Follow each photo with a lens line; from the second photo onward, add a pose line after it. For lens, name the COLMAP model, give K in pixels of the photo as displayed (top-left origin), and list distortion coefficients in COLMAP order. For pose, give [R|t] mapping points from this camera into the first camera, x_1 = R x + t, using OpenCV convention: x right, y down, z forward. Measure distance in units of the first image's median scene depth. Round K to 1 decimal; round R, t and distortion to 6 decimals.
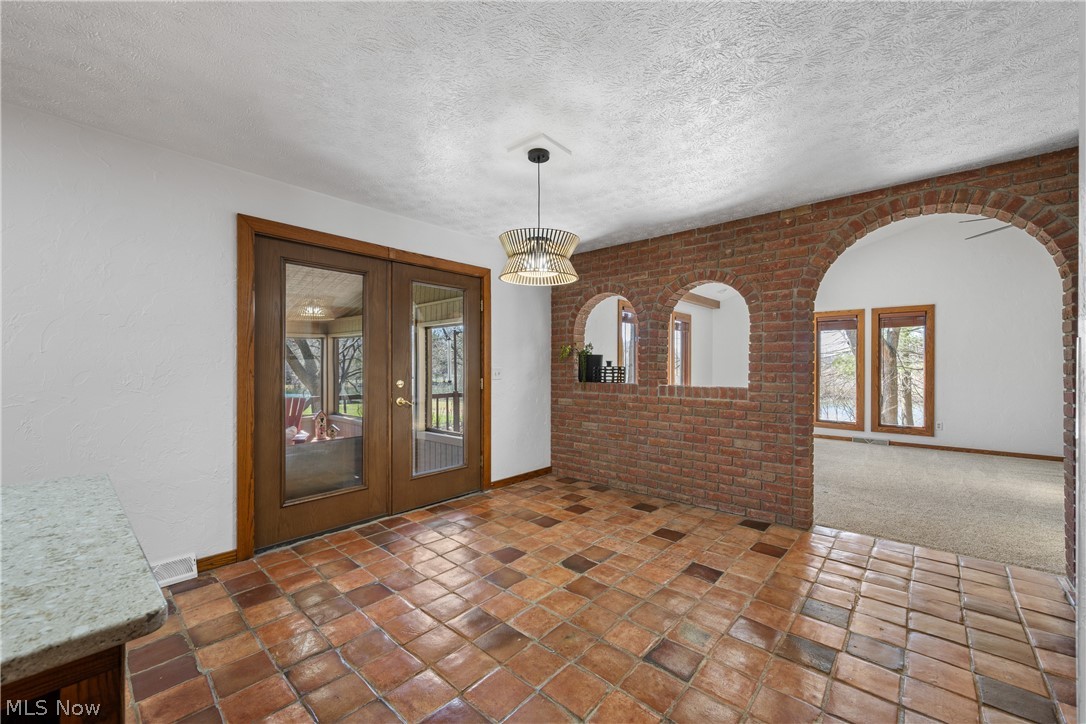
lens RADIAL K [[428.8, 0, 545.2], [0, 428.8, 366.4], [0, 0, 1]] dist [0.003246, 0.000189]
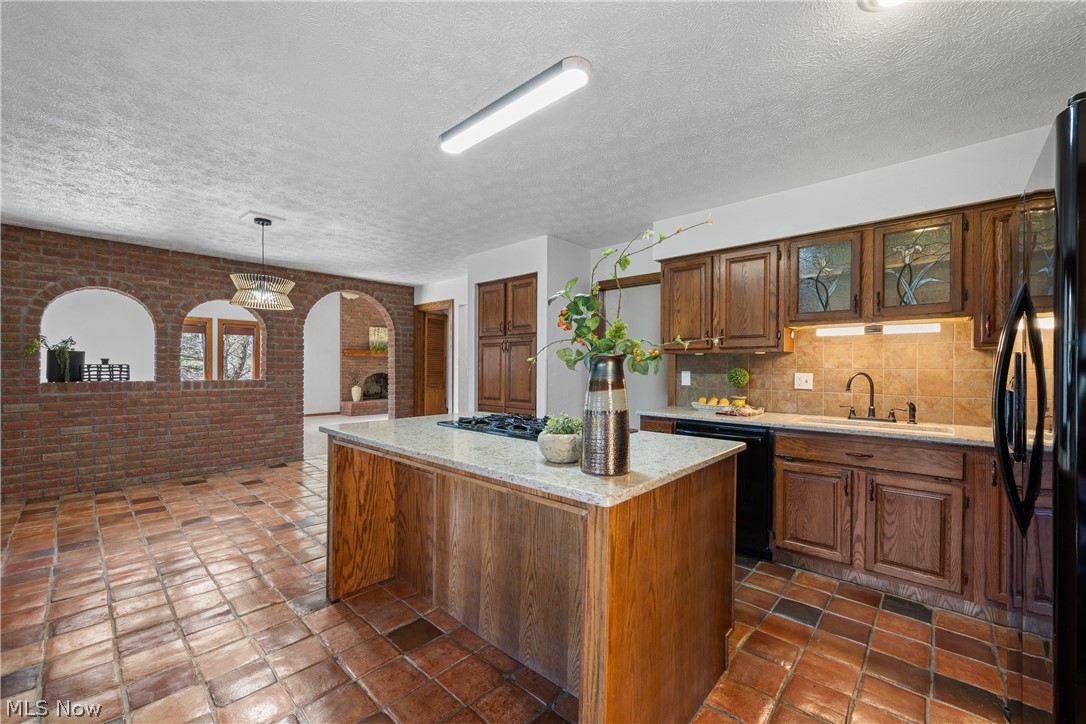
lens RADIAL K [[428.8, 0, 545.0], [0, 428.8, 365.3], [0, 0, 1]] dist [0.003246, 0.000189]
pose [[0.018250, -0.002374, 0.999831, -0.871375], [-0.006466, 0.999976, 0.002493, -0.006882], [-0.999813, -0.006511, 0.018234, 0.002471]]
